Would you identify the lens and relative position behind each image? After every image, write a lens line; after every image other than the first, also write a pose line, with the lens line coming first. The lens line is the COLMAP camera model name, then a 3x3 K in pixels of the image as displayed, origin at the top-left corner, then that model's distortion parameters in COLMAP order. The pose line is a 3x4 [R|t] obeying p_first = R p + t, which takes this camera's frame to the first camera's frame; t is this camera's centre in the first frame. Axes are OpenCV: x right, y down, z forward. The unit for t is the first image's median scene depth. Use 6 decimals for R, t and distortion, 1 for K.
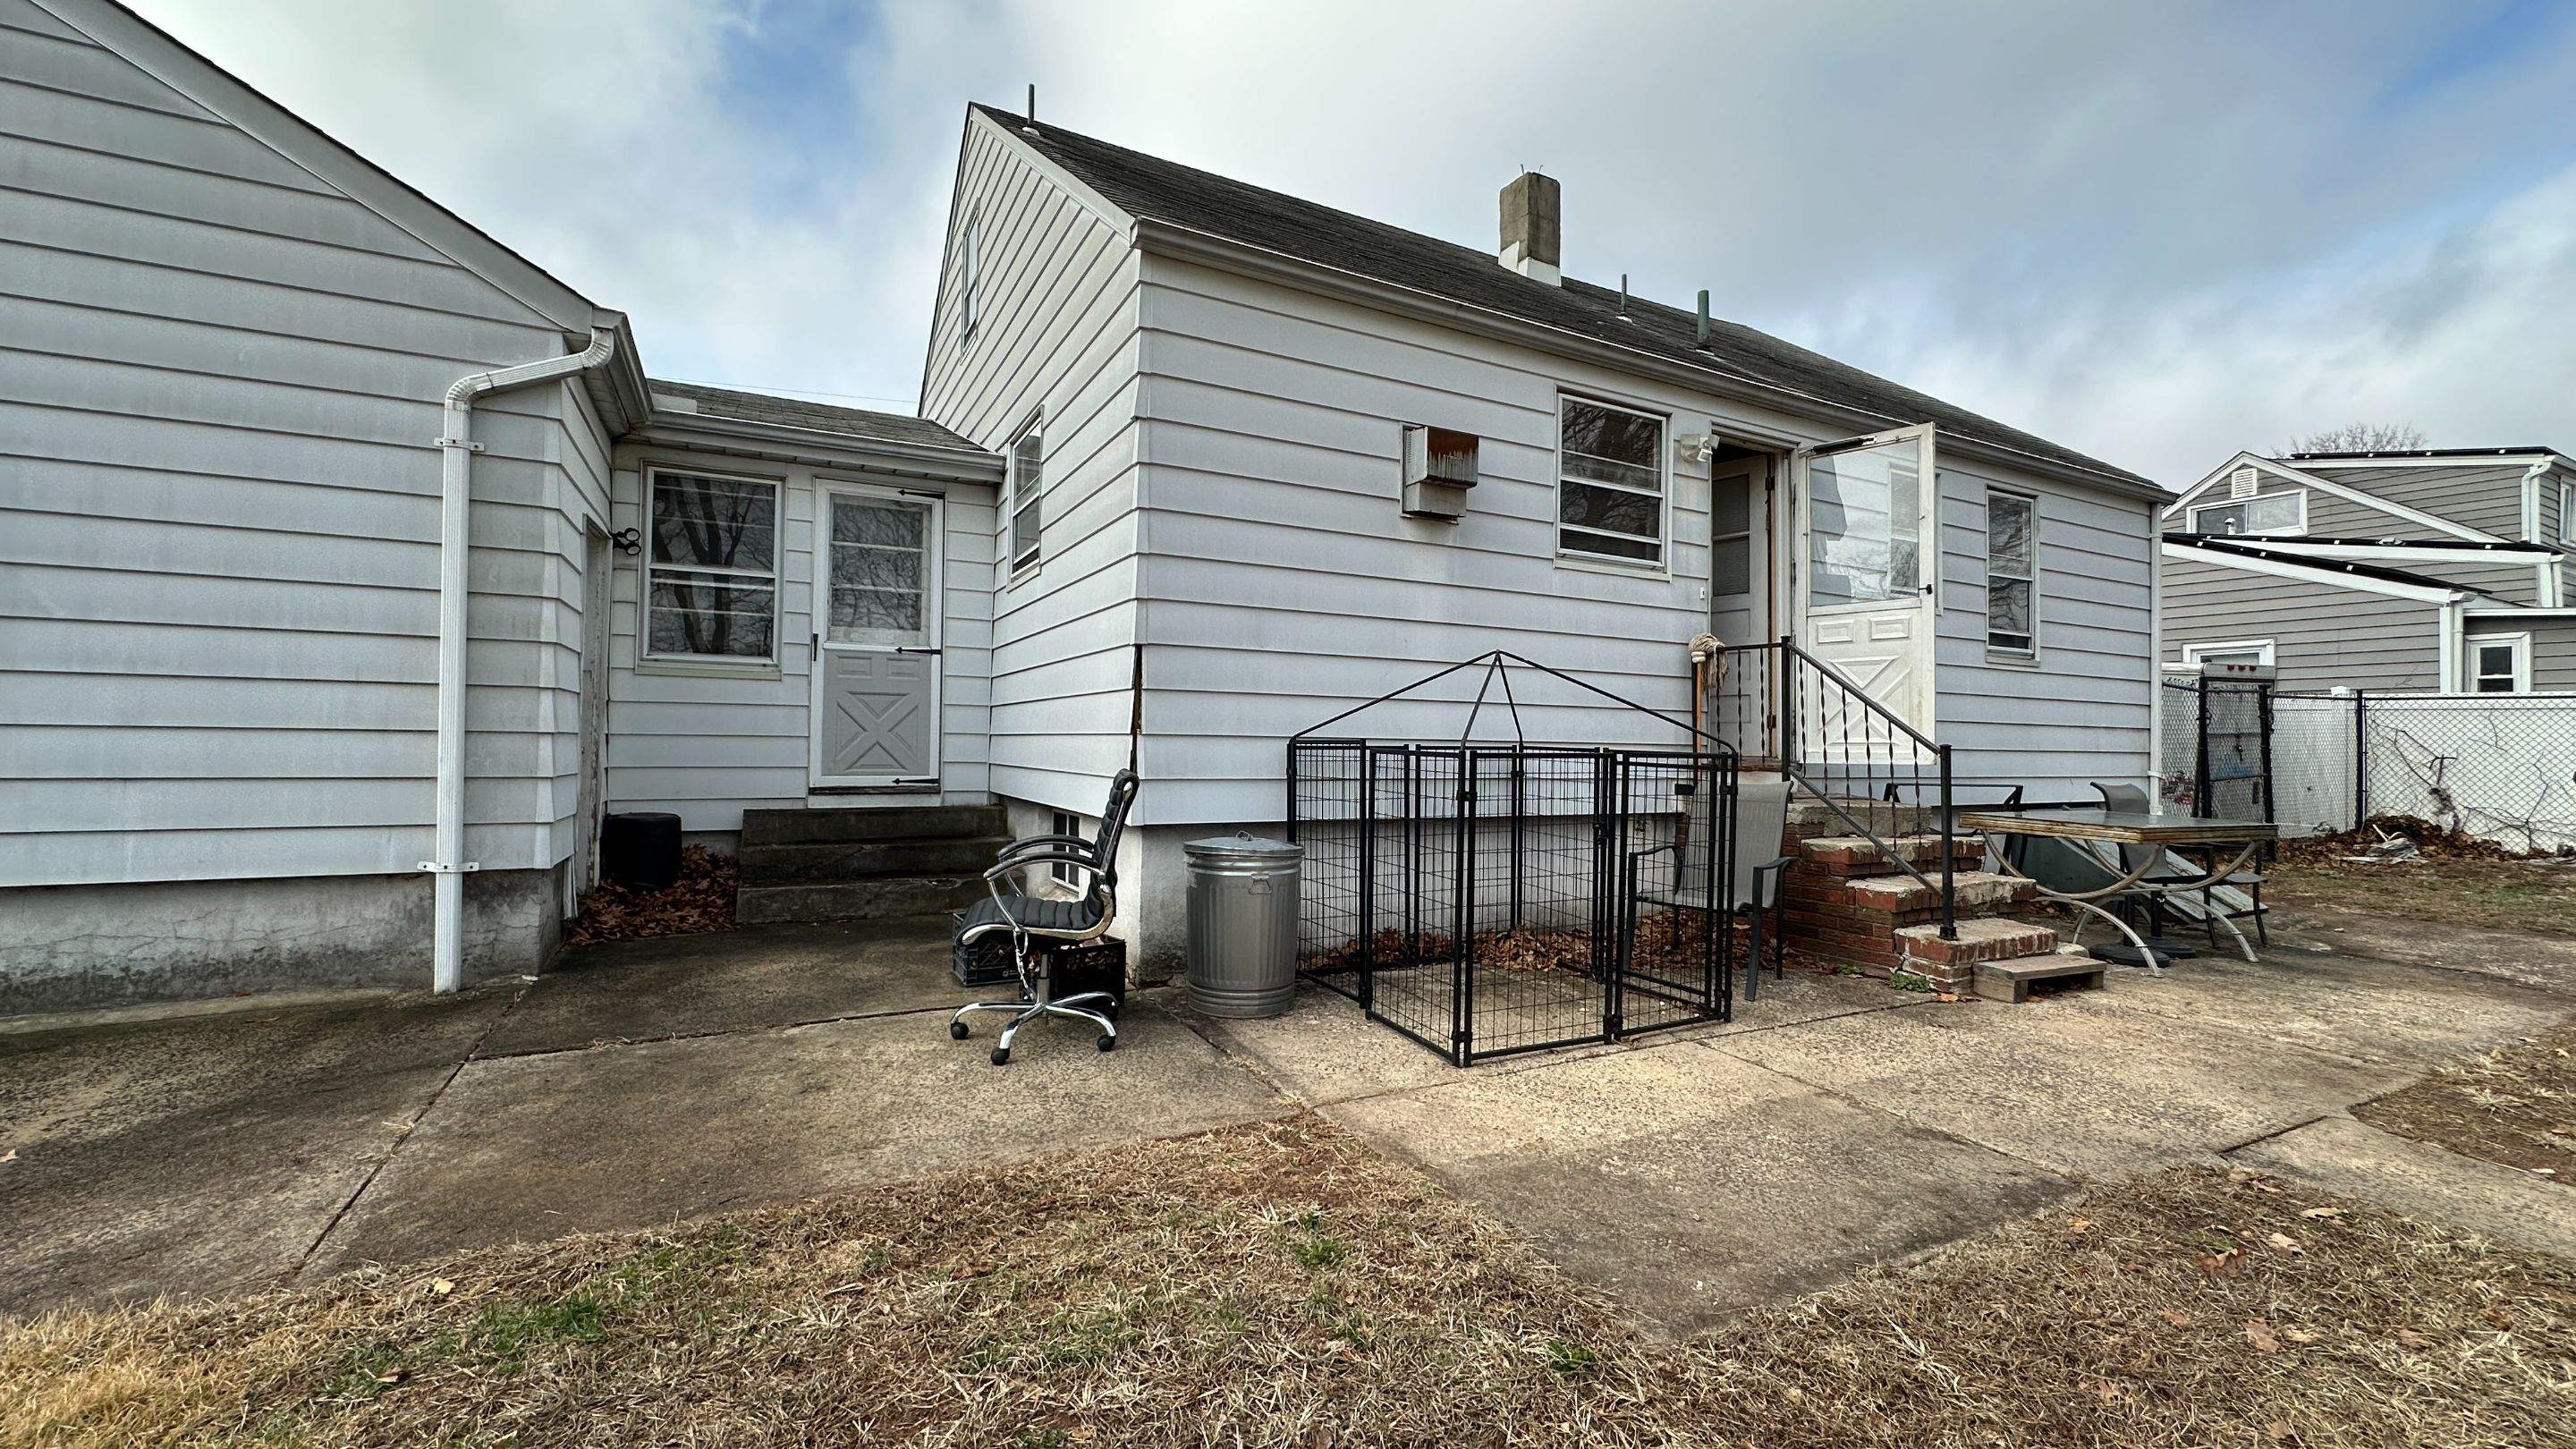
lens RADIAL K [[1027.8, 0, 1288.0], [0, 1027.8, 724.5], [0, 0, 1]] dist [-0.002616, 0.000118]
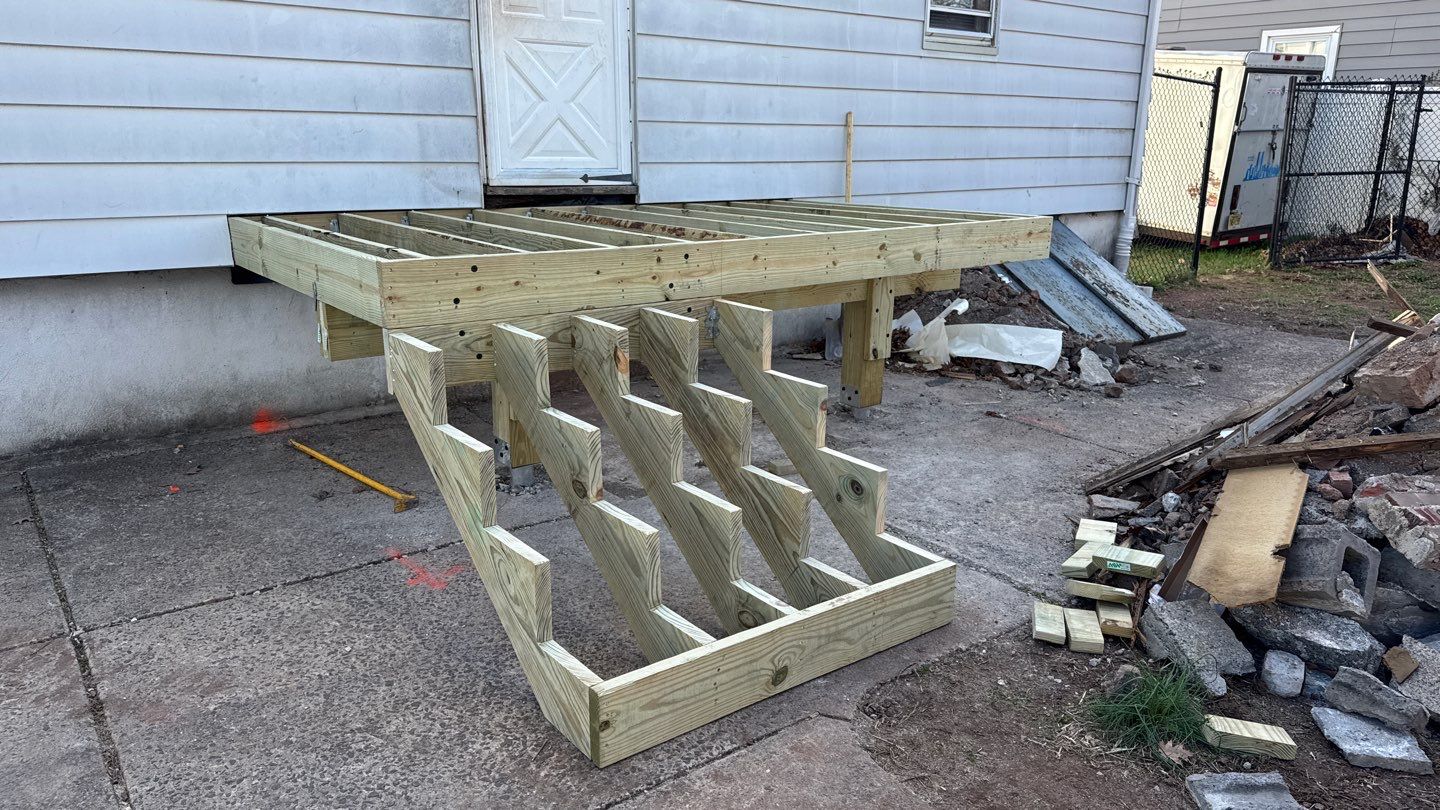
lens RADIAL K [[1031.1, 0, 720.0], [0, 1031.1, 405.0], [0, 0, 1]] dist [0.057977, -0.064326]
pose [[0.983414, -0.049536, 0.174479, 0.574406], [0.000547, 0.962787, 0.270261, -0.018531], [-0.181374, -0.265683, 0.946845, 0.257719]]
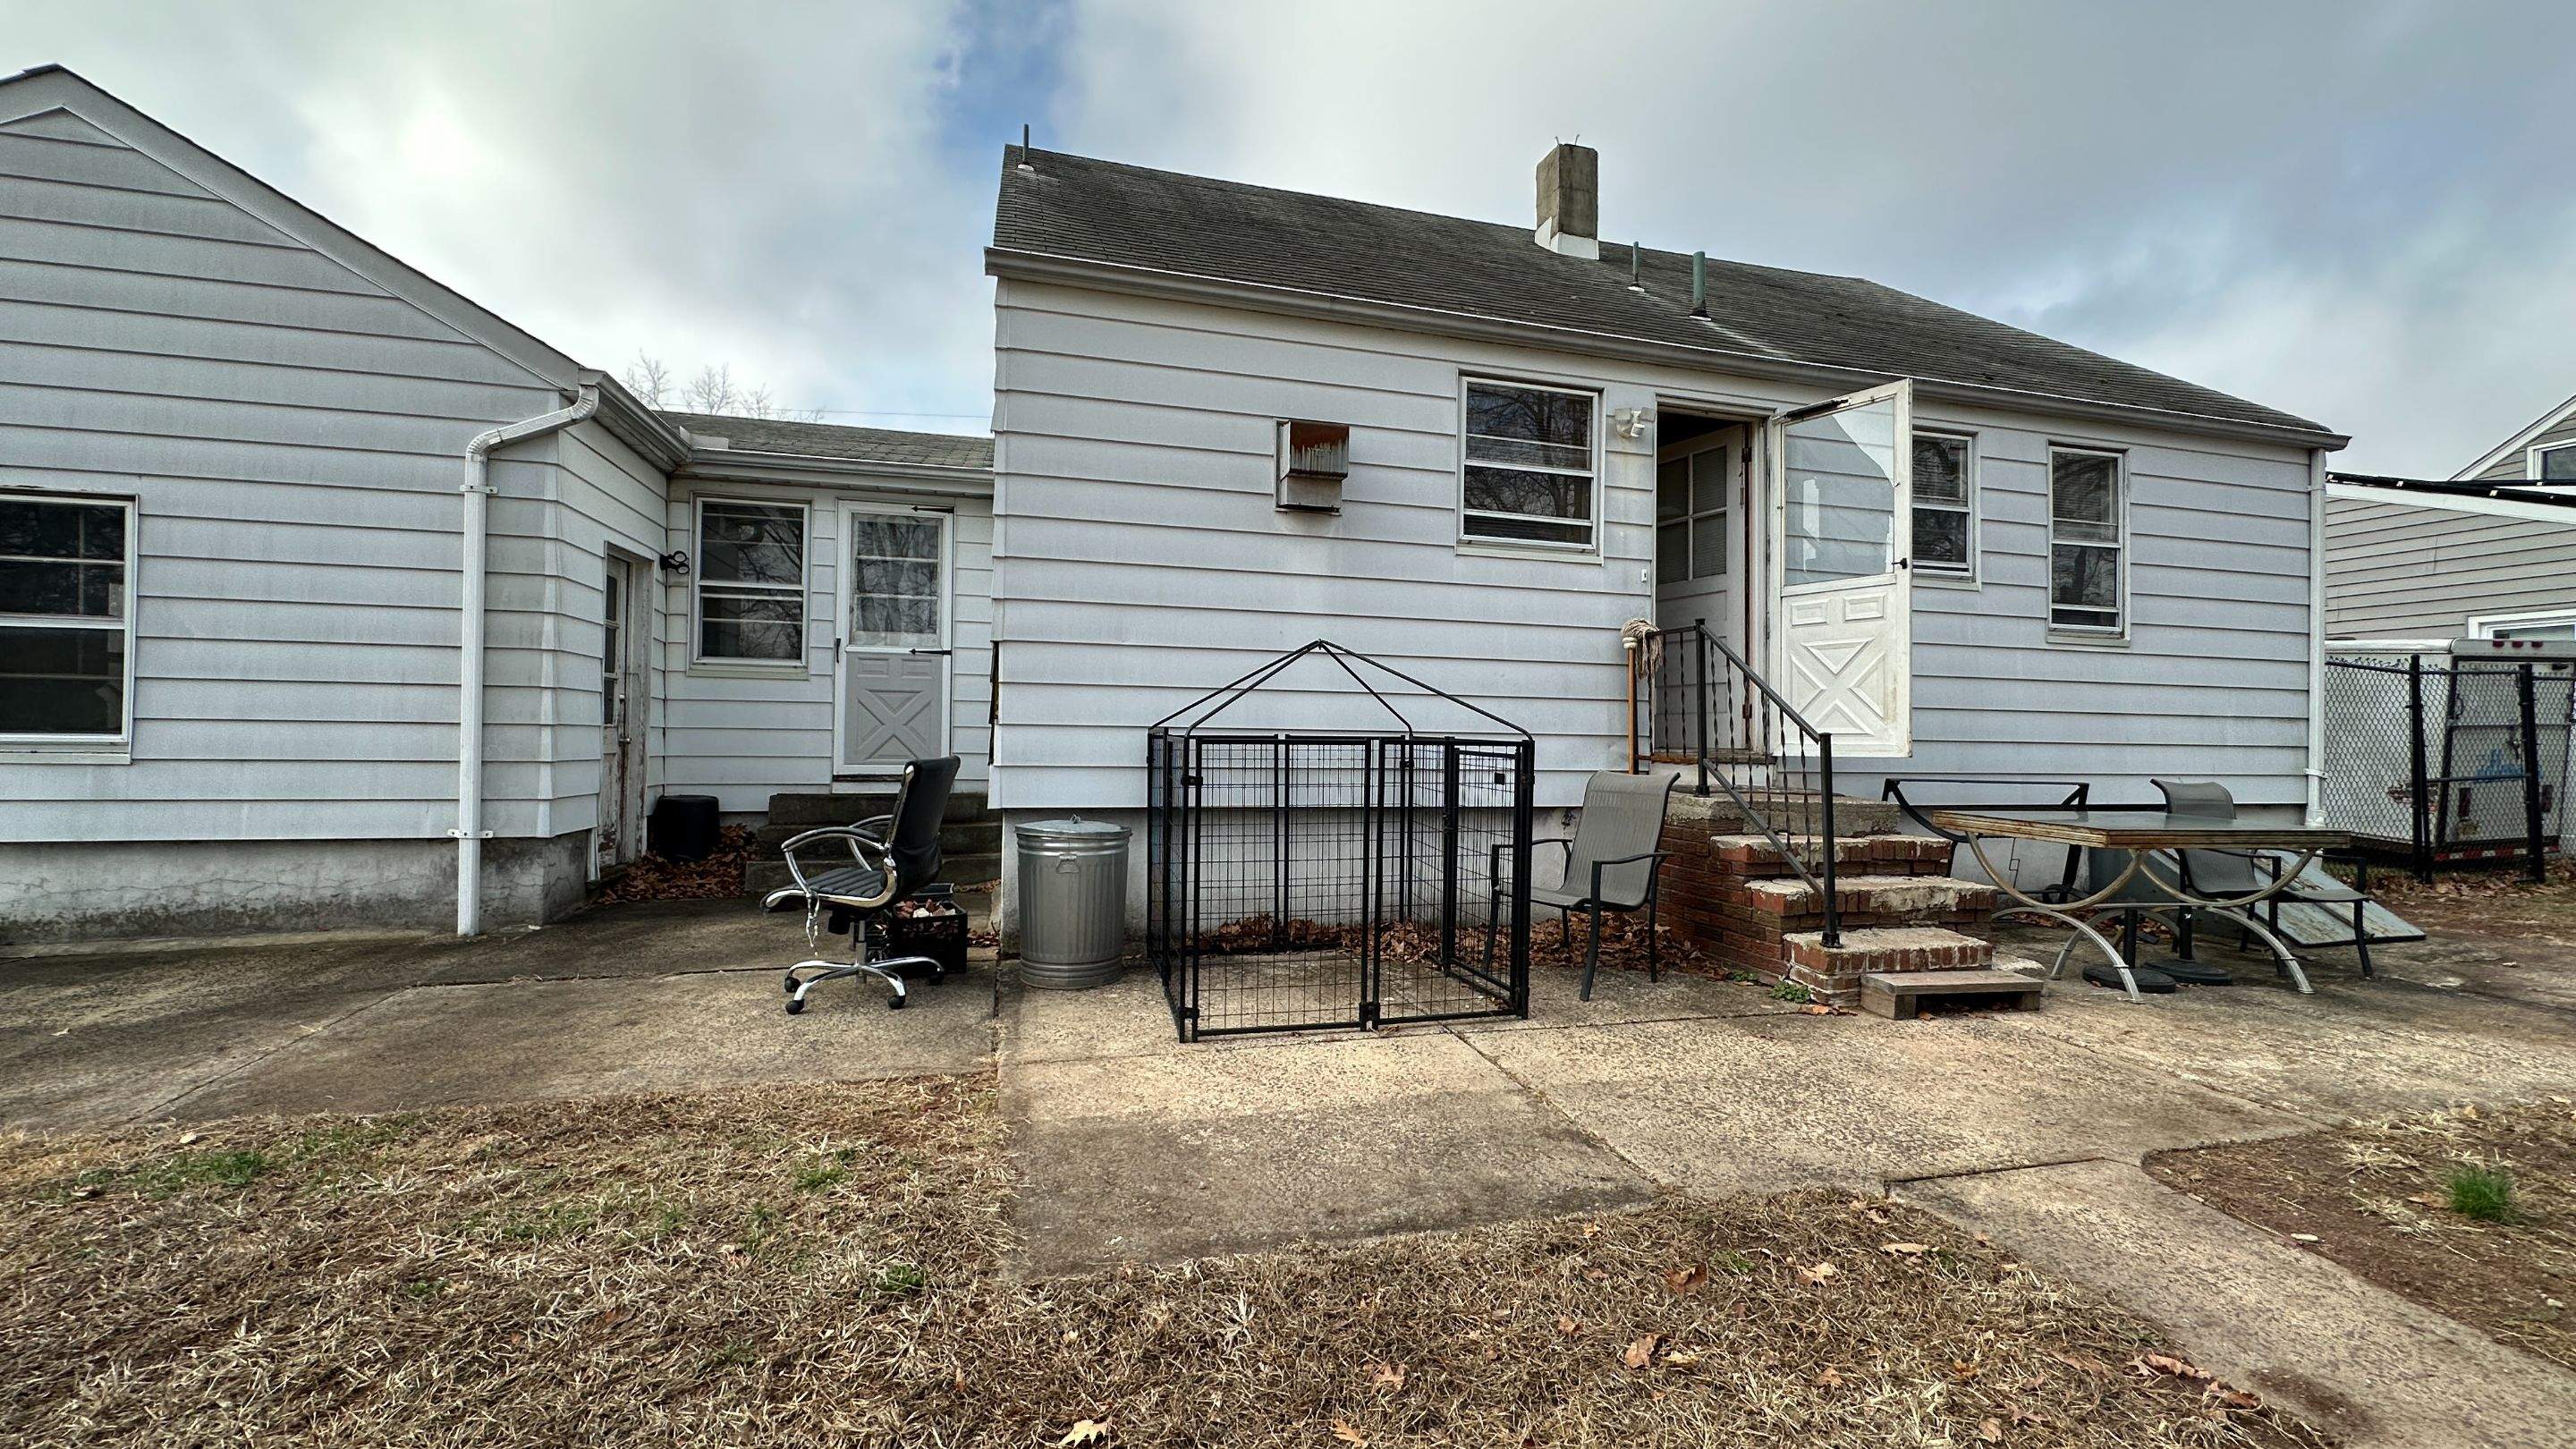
lens RADIAL K [[1027.8, 0, 1288.0], [0, 1027.8, 724.5], [0, 0, 1]] dist [-0.002616, 0.000118]
pose [[0.977304, -0.003339, -0.211813, 0.366514], [0.003677, 0.999993, 0.001201, 0.009163], [0.211808, -0.001953, 0.977309, 0.006668]]
